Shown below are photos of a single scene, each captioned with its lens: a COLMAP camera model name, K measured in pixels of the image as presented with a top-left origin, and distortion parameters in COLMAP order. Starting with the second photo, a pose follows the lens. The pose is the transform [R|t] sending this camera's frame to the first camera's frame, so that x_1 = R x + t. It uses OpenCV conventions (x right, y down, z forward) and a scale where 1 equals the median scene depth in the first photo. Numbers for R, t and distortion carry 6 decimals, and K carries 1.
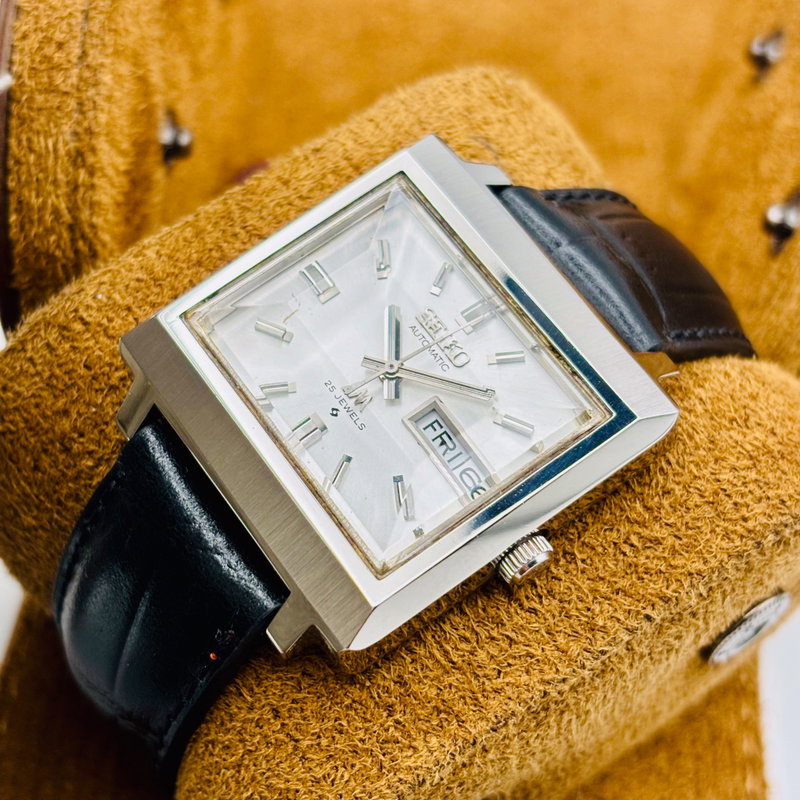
lens RADIAL K [[1749.5, 0, 400.0], [0, 1749.5, 400.0], [0, 0, 1]] dist [-0.023091, 4.805592]
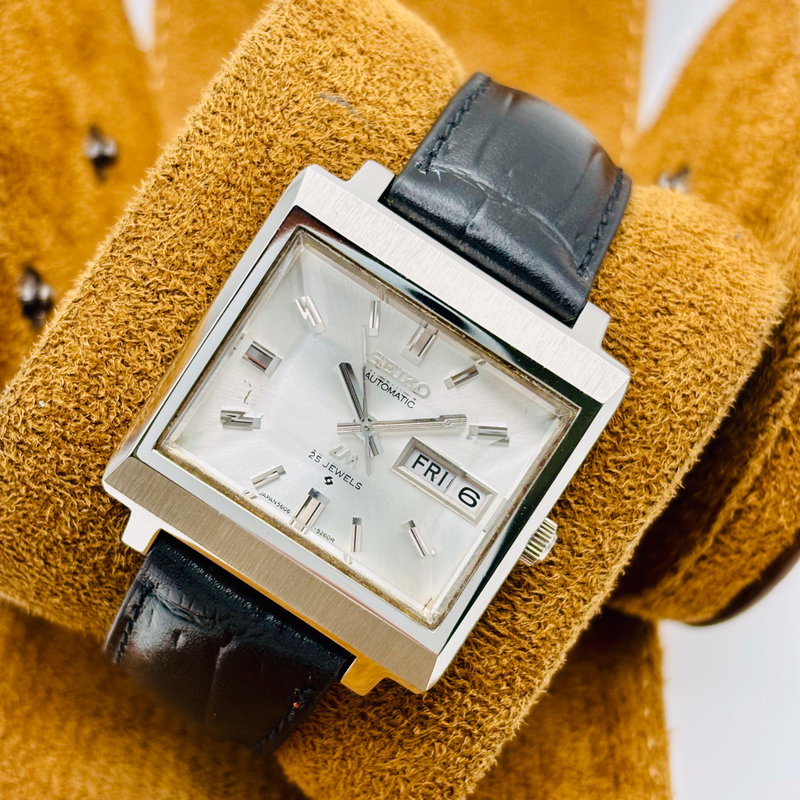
lens RADIAL K [[1749.5, 0, 400.0], [0, 1749.5, 400.0], [0, 0, 1]] dist [-0.023091, 4.805592]
pose [[0.929660, -0.363322, 0.061077, -0.044306], [0.301171, 0.844936, 0.442018, -0.495552], [-0.212201, -0.392532, 0.894924, 0.055052]]
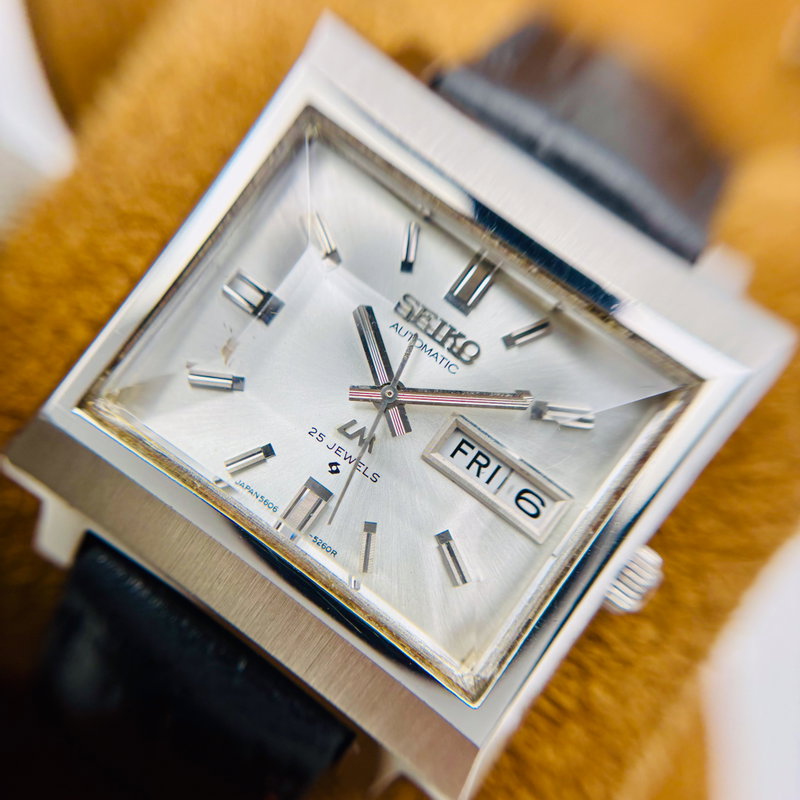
lens RADIAL K [[951.3, 0, 400.0], [0, 951.3, 400.0], [0, 0, 1]] dist [0.507207, -0.008322]
pose [[0.949538, -0.304777, 0.074084, -0.031931], [0.263790, 0.903772, 0.337063, -0.154810], [-0.169684, -0.300511, 0.938563, 0.612361]]
